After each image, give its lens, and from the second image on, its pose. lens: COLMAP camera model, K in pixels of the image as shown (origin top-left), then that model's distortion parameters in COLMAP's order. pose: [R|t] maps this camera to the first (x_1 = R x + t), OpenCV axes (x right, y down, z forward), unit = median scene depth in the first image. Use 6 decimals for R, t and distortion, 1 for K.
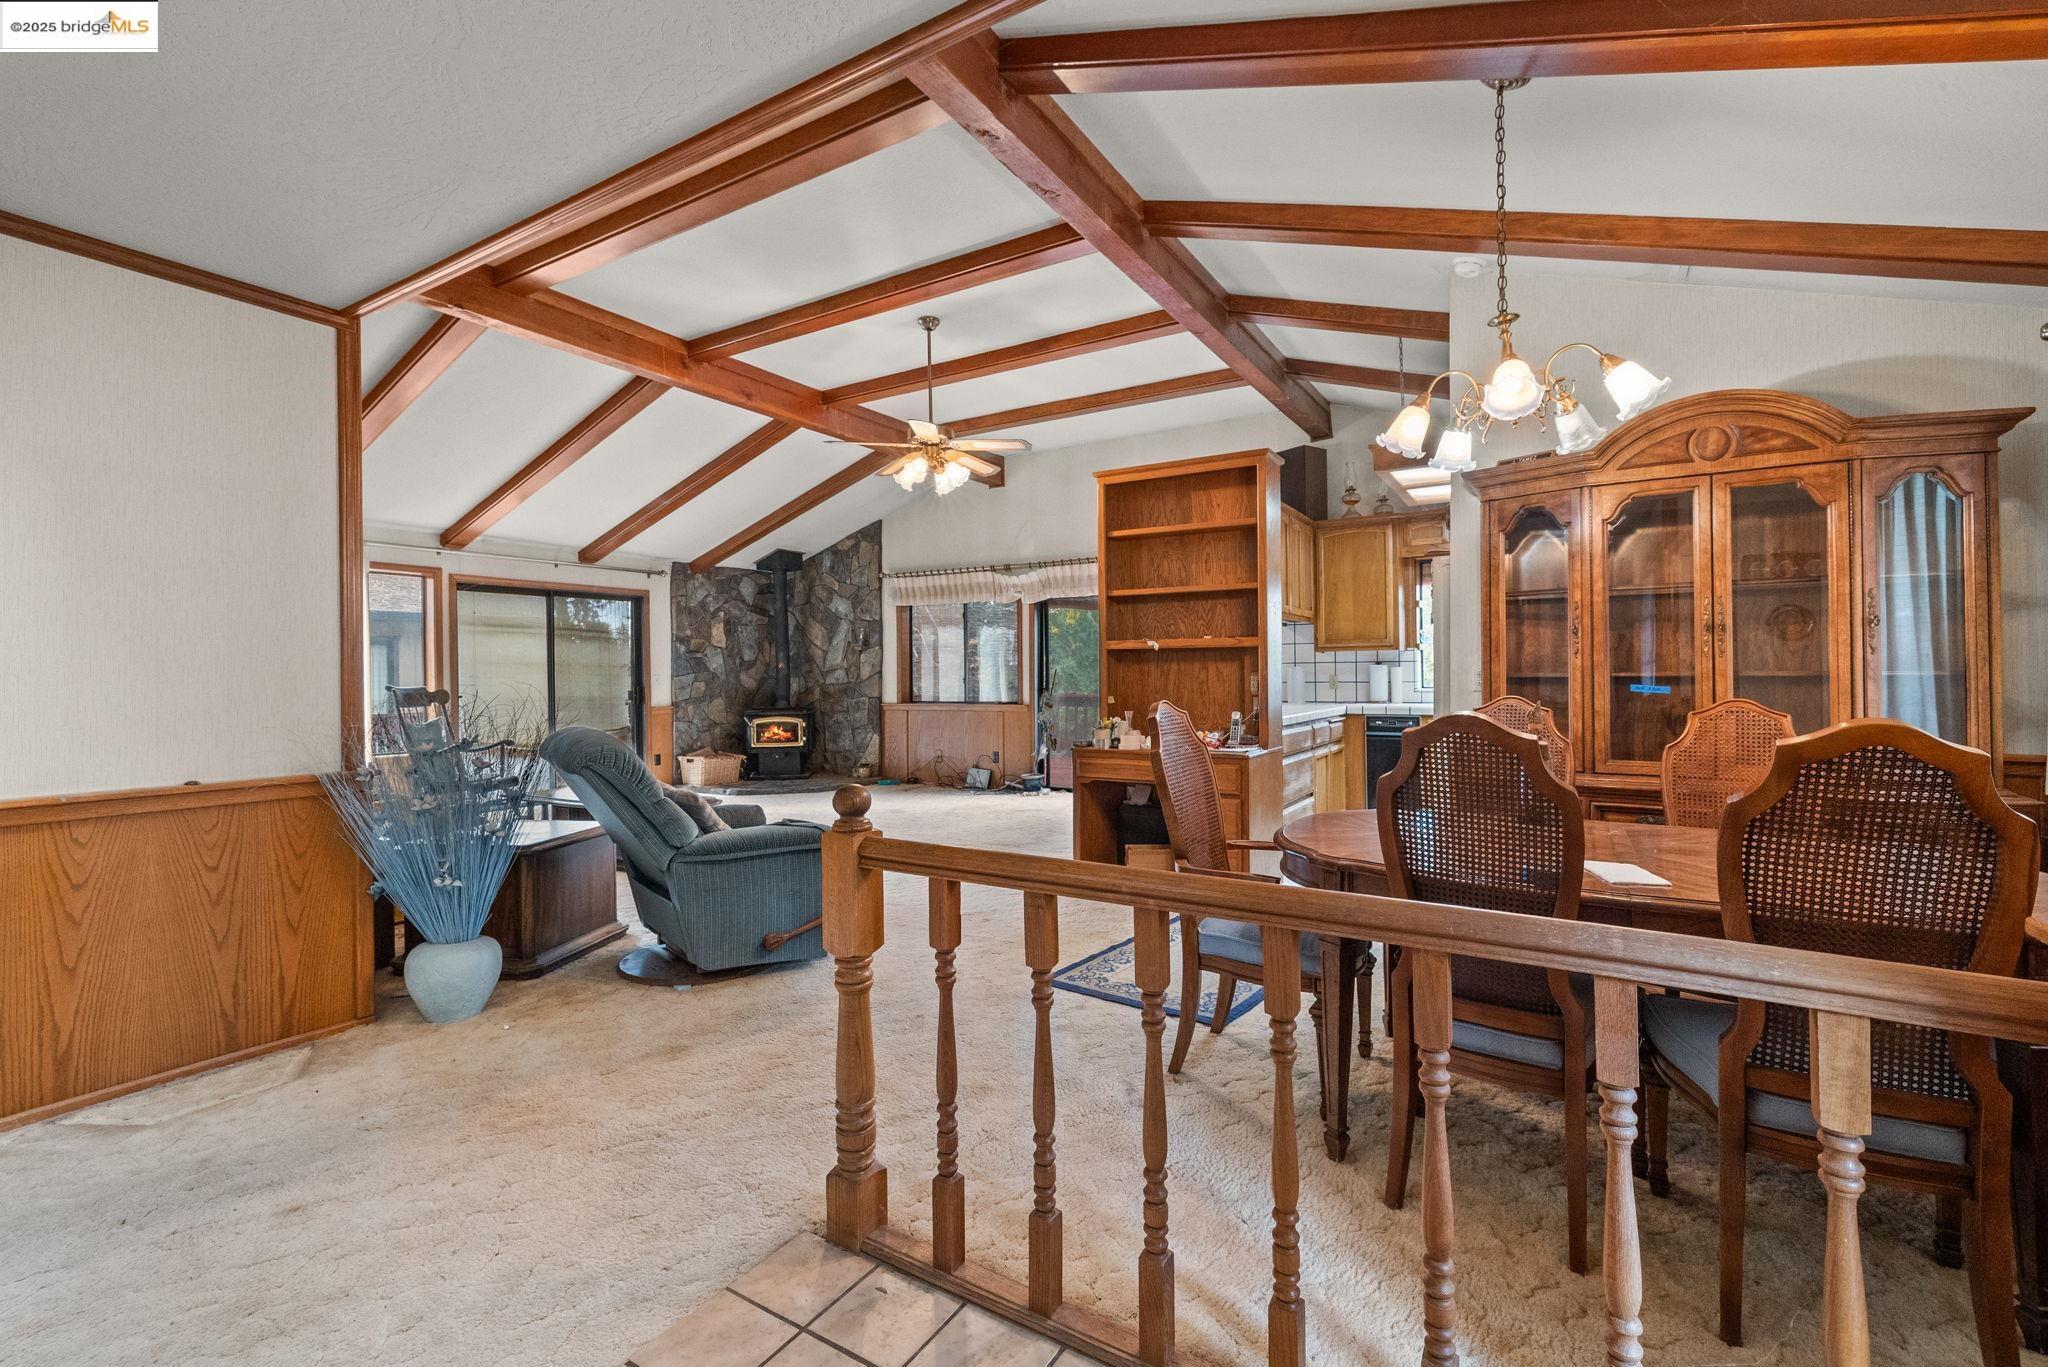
lens RADIAL K [[871.2, 0, 1024.2], [0, 871.2, 678.4], [0, 0, 1]] dist [0.004016, -0.000655]
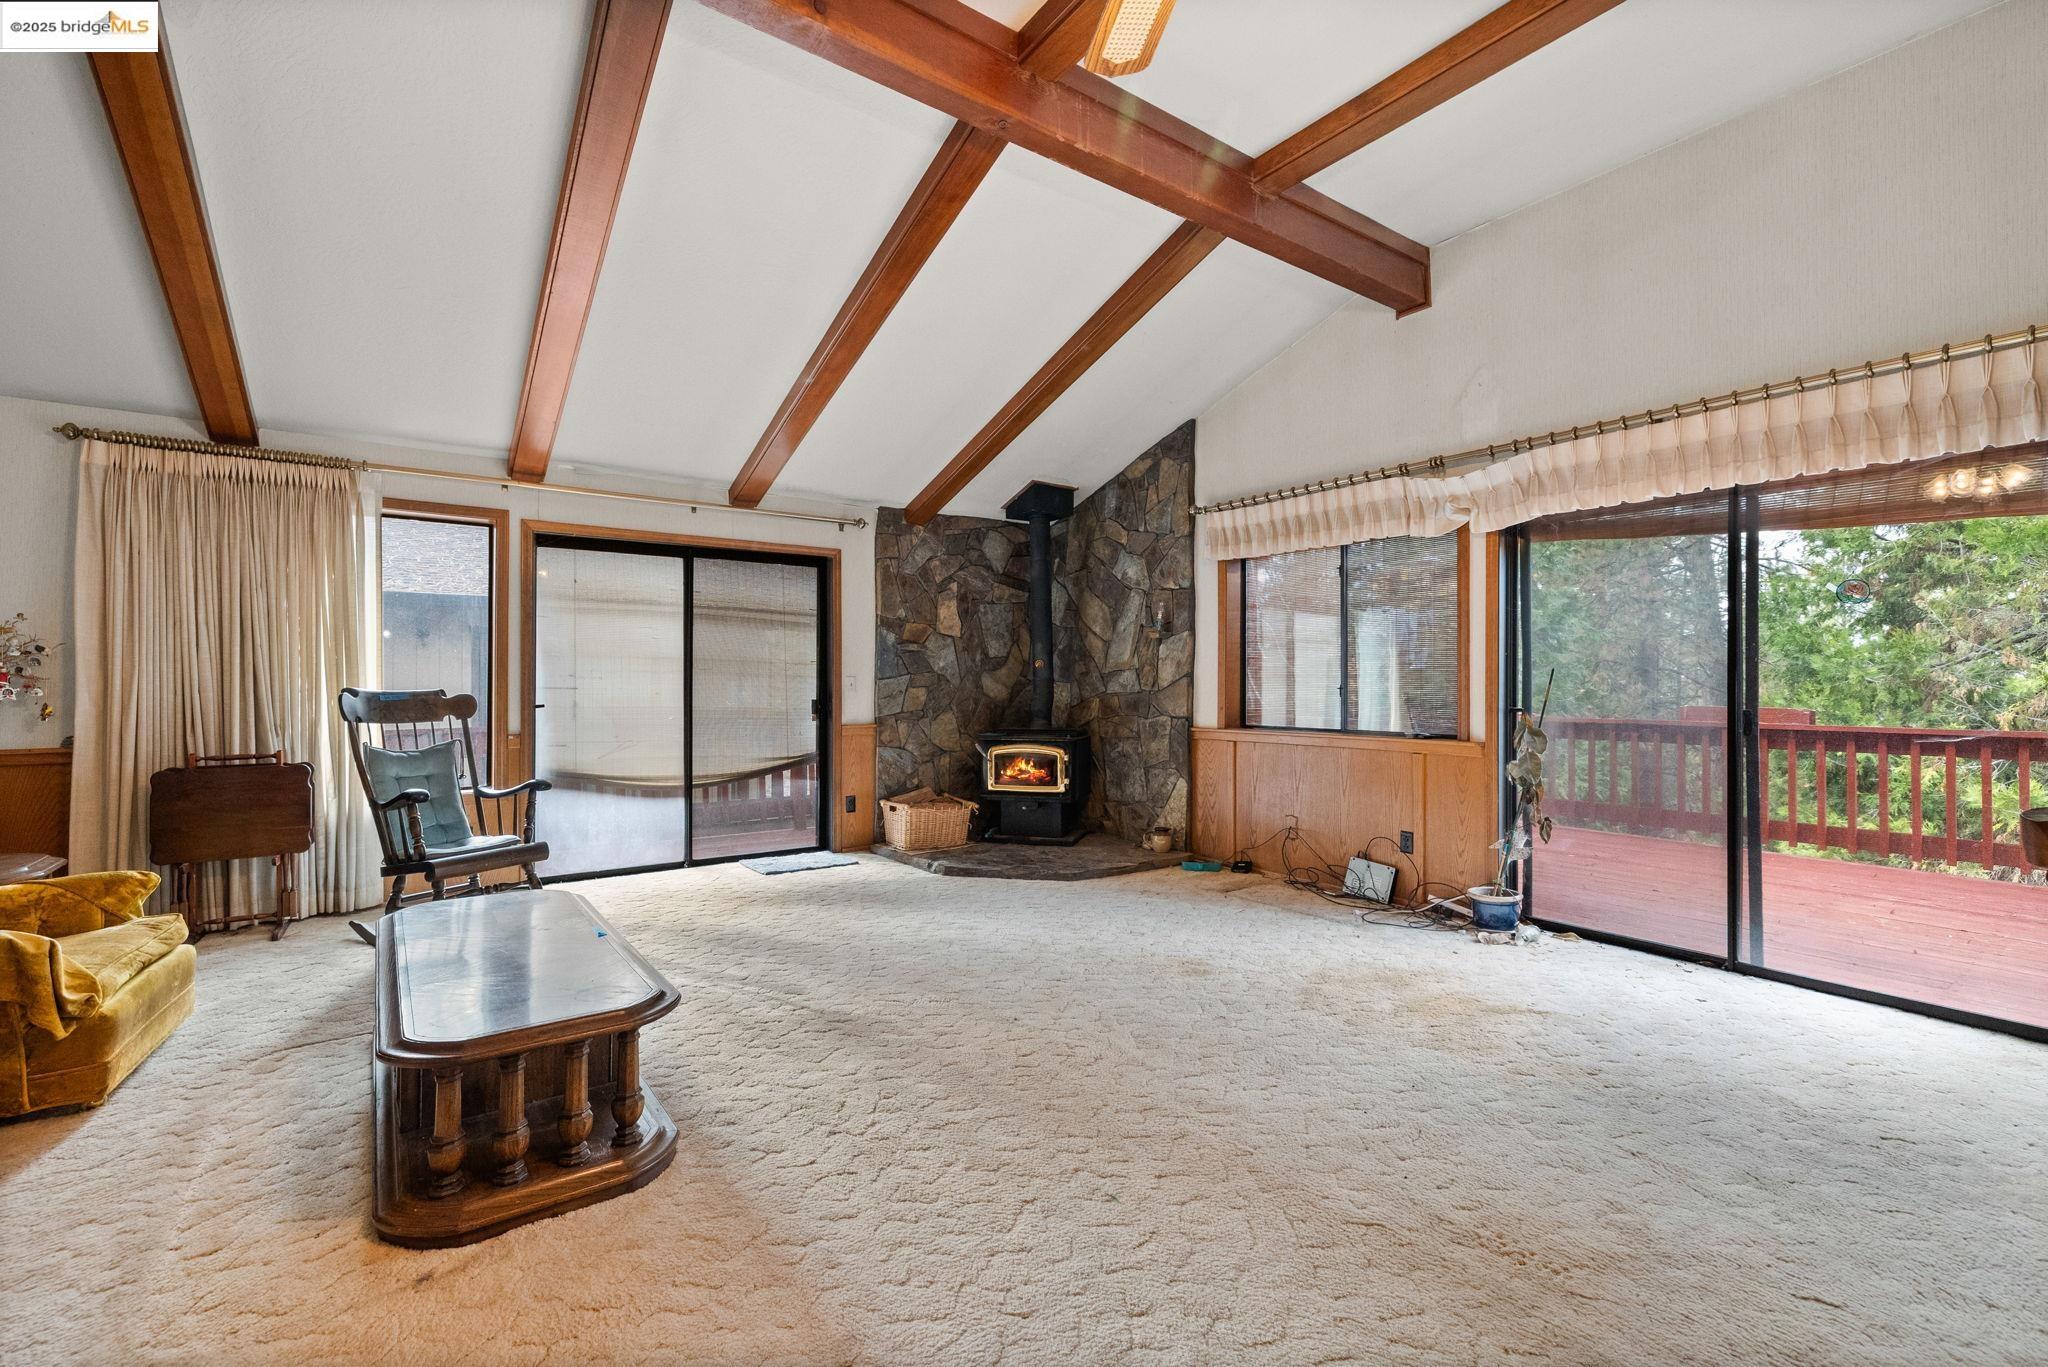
lens RADIAL K [[871.2, 0, 1027.1], [0, 871.2, 681.2], [0, 0, 1]] dist [0.004016, -0.000655]
pose [[0.920063, 0.007875, -0.391691, -0.036127], [-0.010697, 0.999930, -0.005024, 0.001292], [0.391624, 0.008813, 0.920083, 0.426116]]
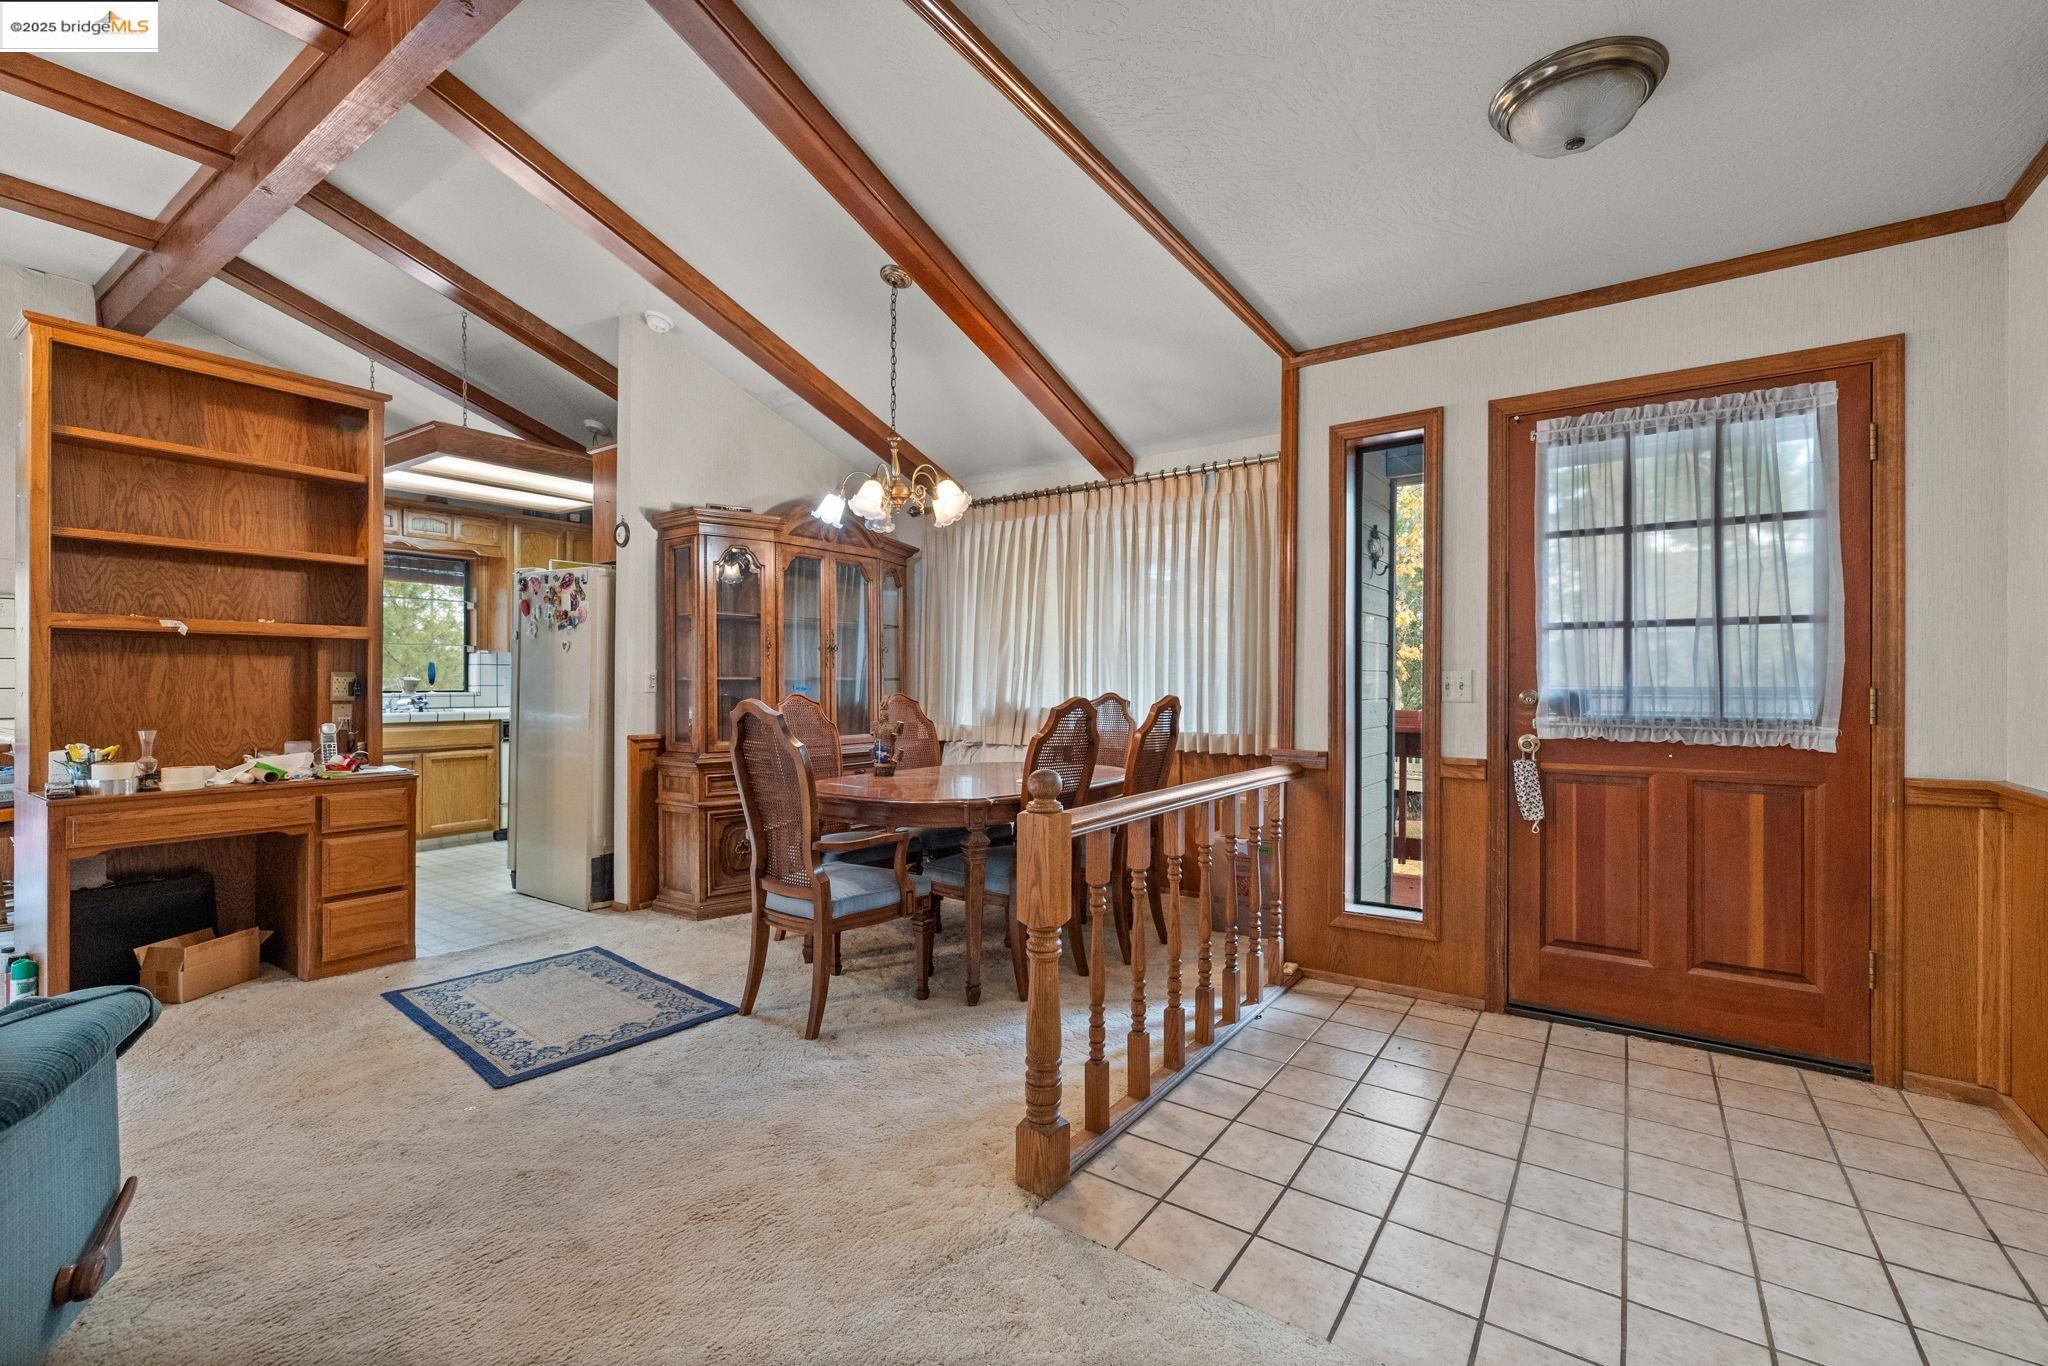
lens RADIAL K [[871.2, 0, 1012.1], [0, 871.2, 678.9], [0, 0, 1]] dist [0.004016, -0.000655]
pose [[0.059426, 0.008832, 0.998194, -0.249592], [0.000957, 0.999960, -0.008905, 0.003651], [-0.998232, 0.001484, 0.059415, 0.188686]]
